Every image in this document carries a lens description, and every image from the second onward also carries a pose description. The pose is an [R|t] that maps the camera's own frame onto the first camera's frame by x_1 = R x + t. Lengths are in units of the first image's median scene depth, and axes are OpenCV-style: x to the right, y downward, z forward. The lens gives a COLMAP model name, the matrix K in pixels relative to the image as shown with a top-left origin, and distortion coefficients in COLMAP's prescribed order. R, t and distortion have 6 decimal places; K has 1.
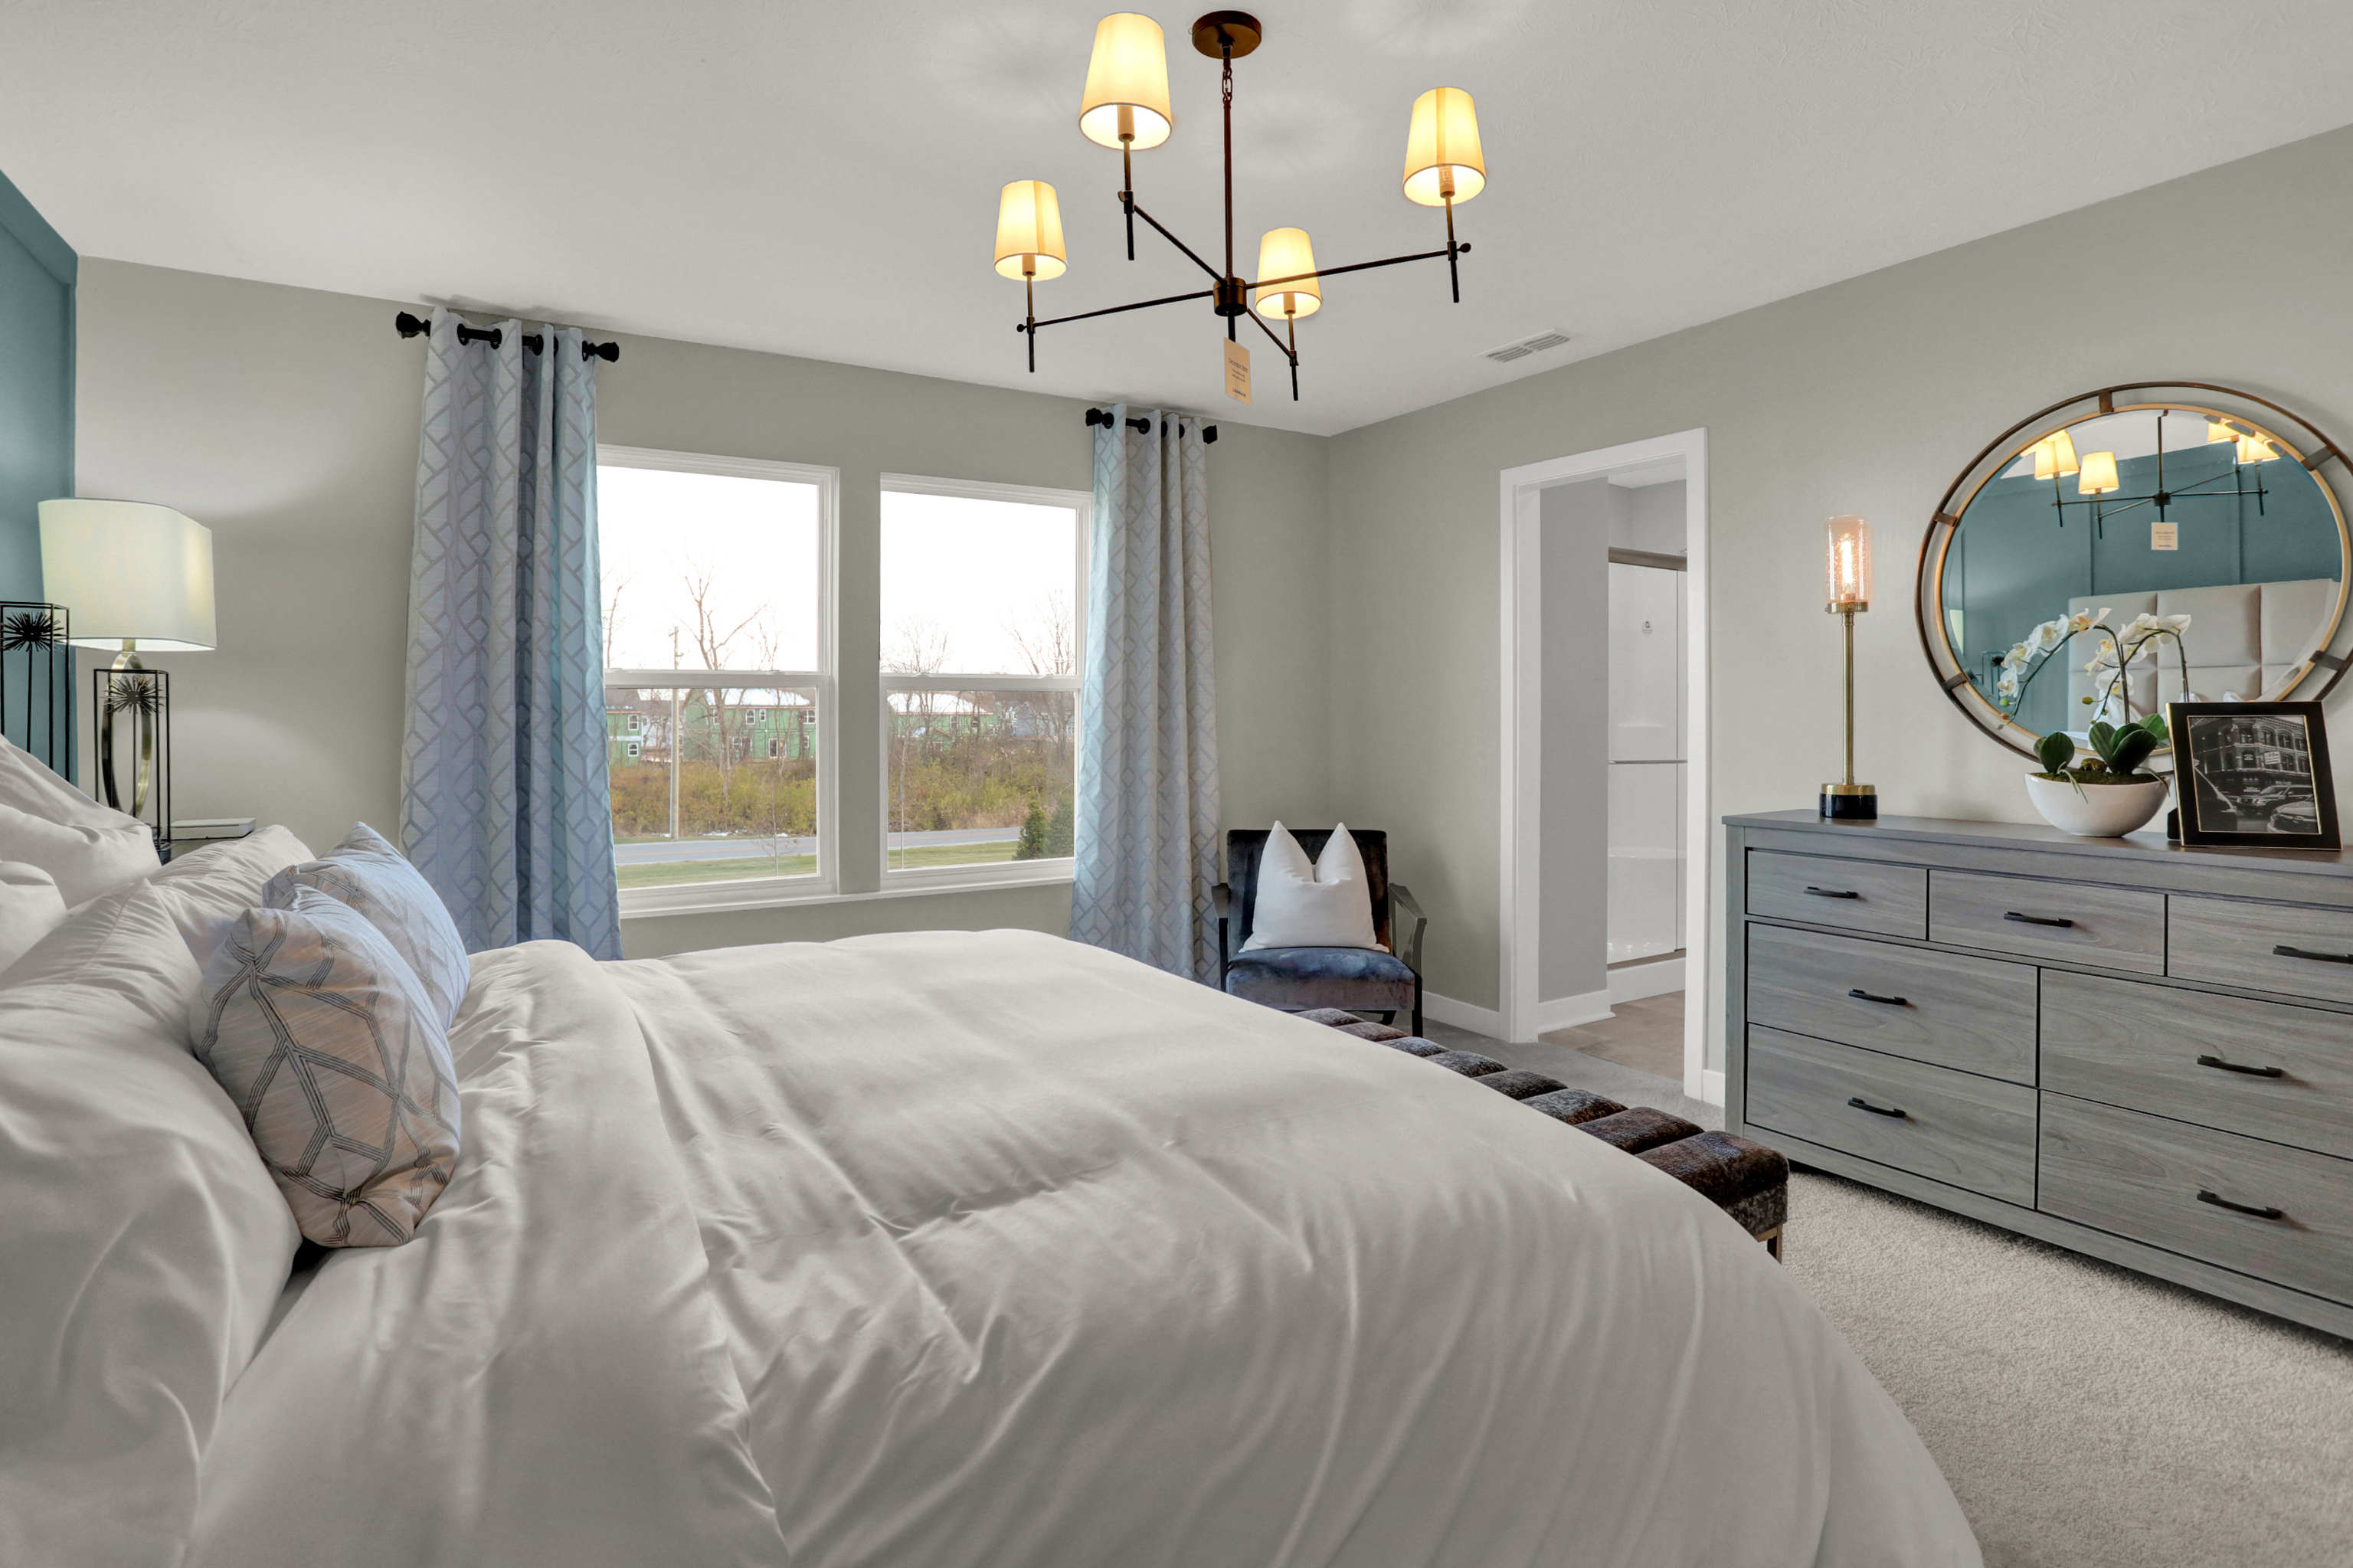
lens RADIAL K [[1211.5, 0, 1173.3], [0, 1211.5, 727.3], [0, 0, 1]] dist [-0.034574, 0.001832]
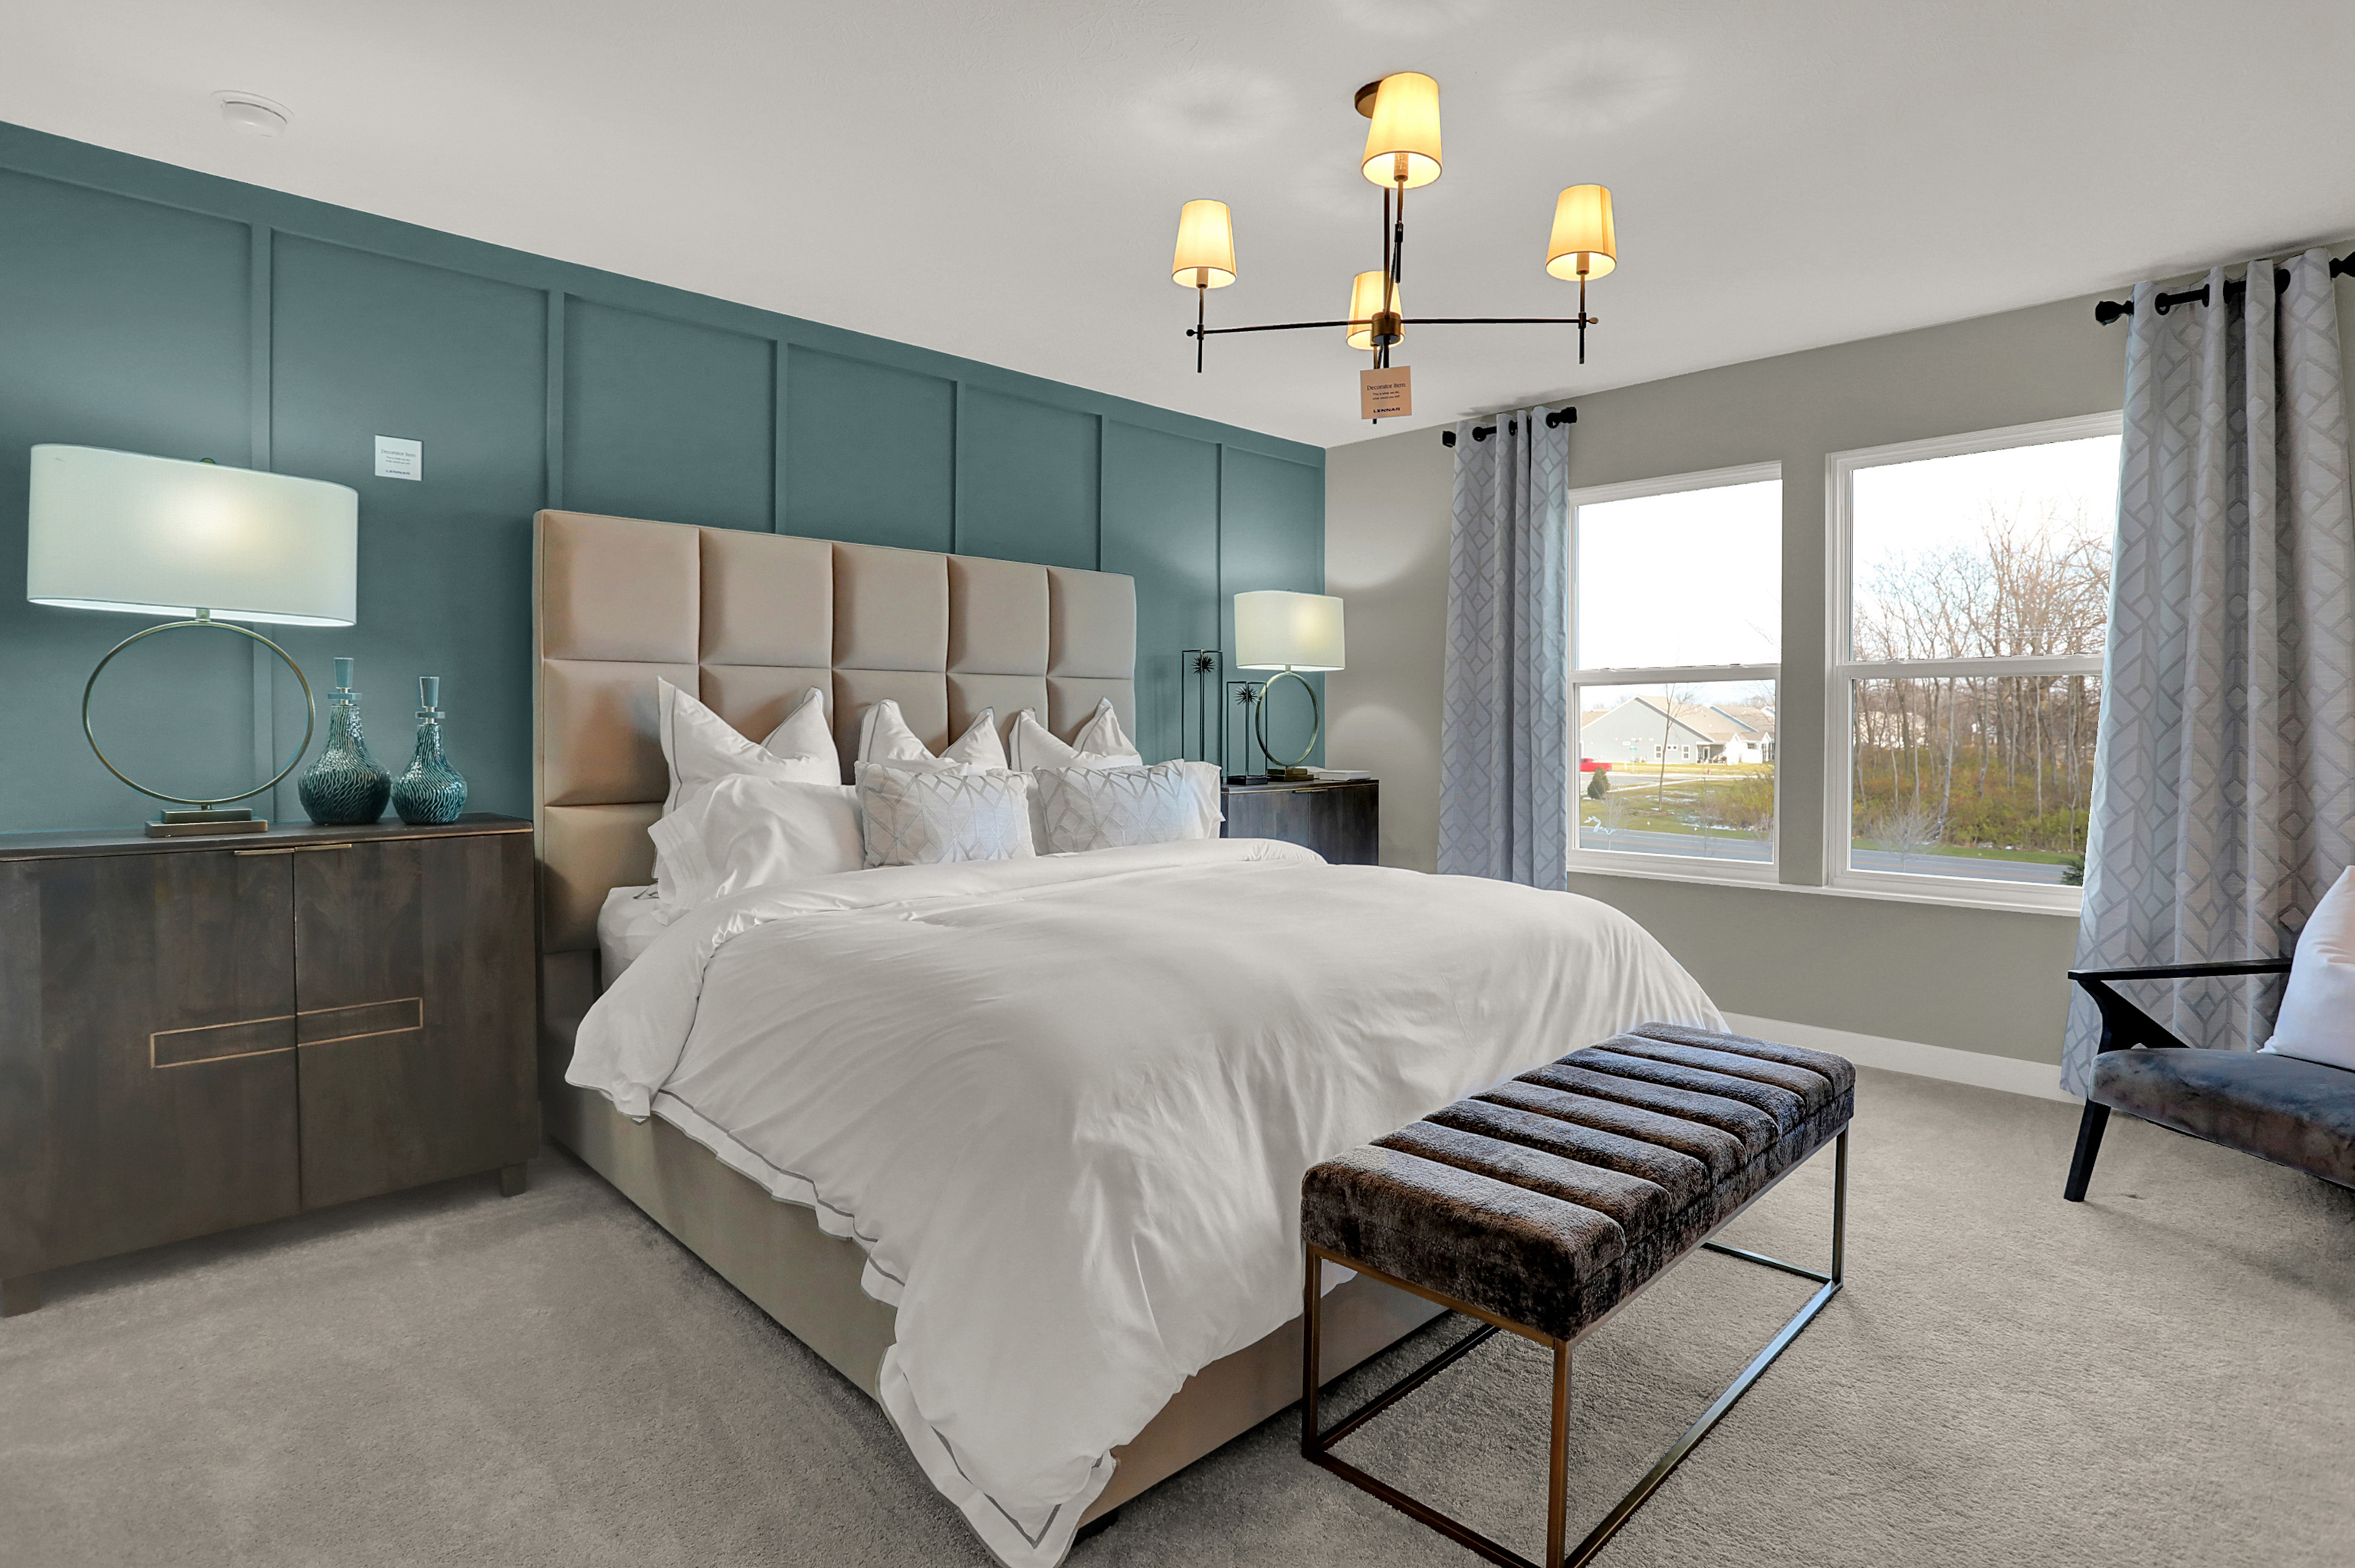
lens RADIAL K [[1212.3, 0, 1174.3], [0, 1212.3, 727.2], [0, 0, 1]] dist [-0.034574, 0.001832]
pose [[0.219401, 0.002819, -0.975631, 0.582682], [-0.008879, 0.999960, 0.000893, 0.011115], [0.975594, 0.008467, 0.219417, 0.289643]]
